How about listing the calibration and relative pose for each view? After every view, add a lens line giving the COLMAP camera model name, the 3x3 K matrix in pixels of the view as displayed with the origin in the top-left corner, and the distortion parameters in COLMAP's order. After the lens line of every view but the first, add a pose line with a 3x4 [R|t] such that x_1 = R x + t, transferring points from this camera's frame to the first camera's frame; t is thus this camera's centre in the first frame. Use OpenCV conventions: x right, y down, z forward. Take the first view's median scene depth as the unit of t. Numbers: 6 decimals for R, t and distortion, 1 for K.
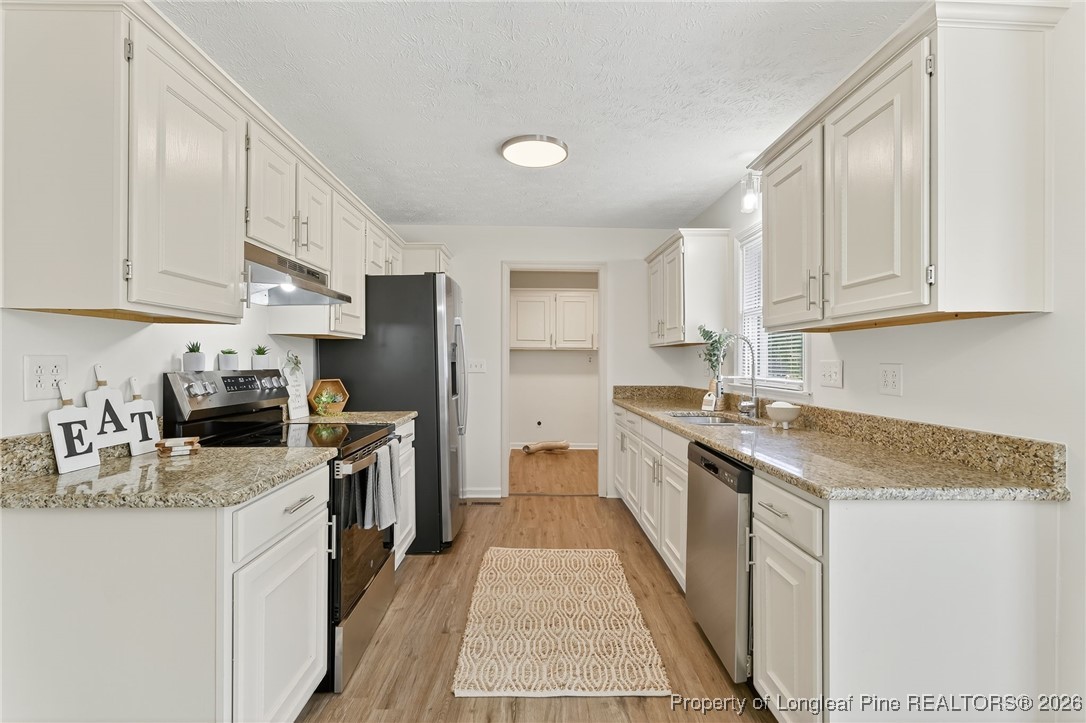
lens RADIAL K [[501.9, 0, 567.0], [0, 501.9, 360.1], [0, 0, 1]] dist [0.002863, -0.001378]
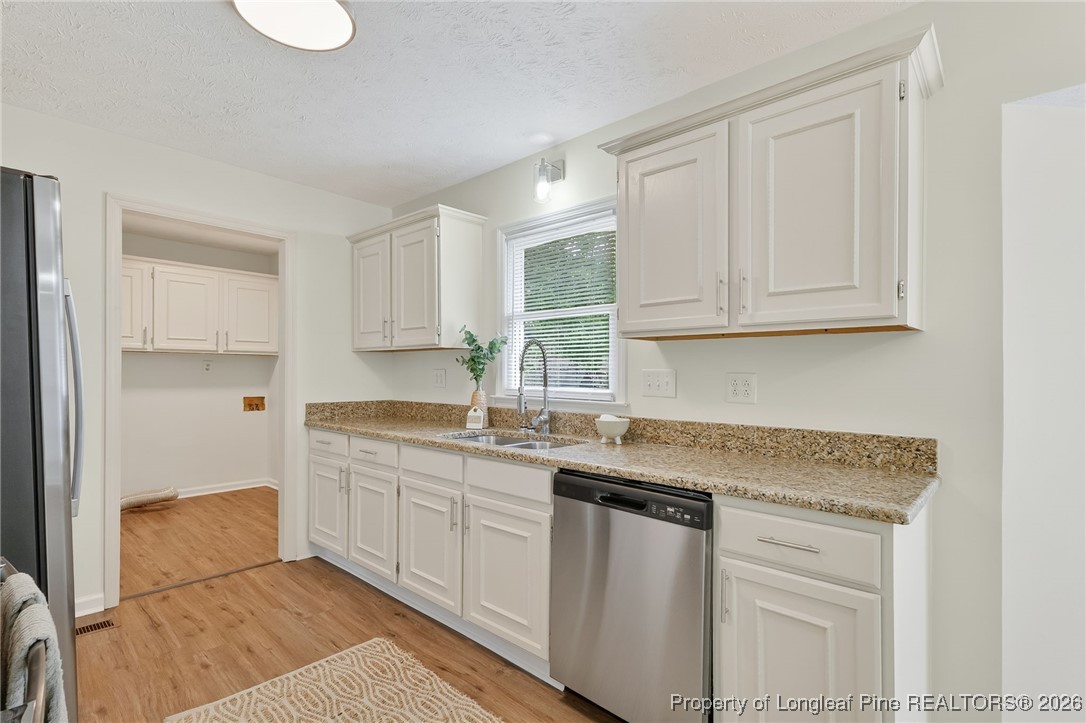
lens RADIAL K [[501.9, 0, 543.5], [0, 501.9, 371.5], [0, 0, 1]] dist [0.002863, -0.001378]
pose [[0.711893, 0.000531, 0.702287, -0.310509], [-0.004327, 0.999984, 0.003631, 0.001261], [-0.702274, -0.005623, 0.711884, 0.439027]]
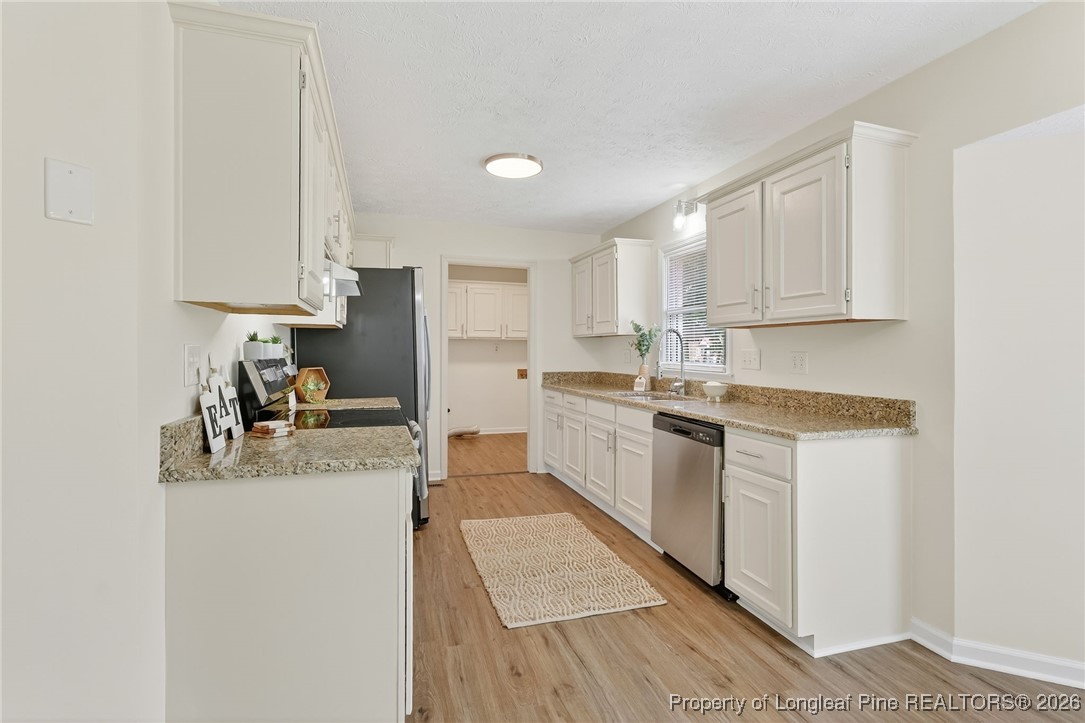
lens RADIAL K [[501.5, 0, 563.1], [0, 501.5, 348.5], [0, 0, 1]] dist [0.002863, -0.001378]
pose [[0.959159, 0.001619, 0.282863, -0.321657], [-0.001261, 0.999998, -0.001450, 0.000147], [-0.282865, 0.001034, 0.959159, -0.140509]]
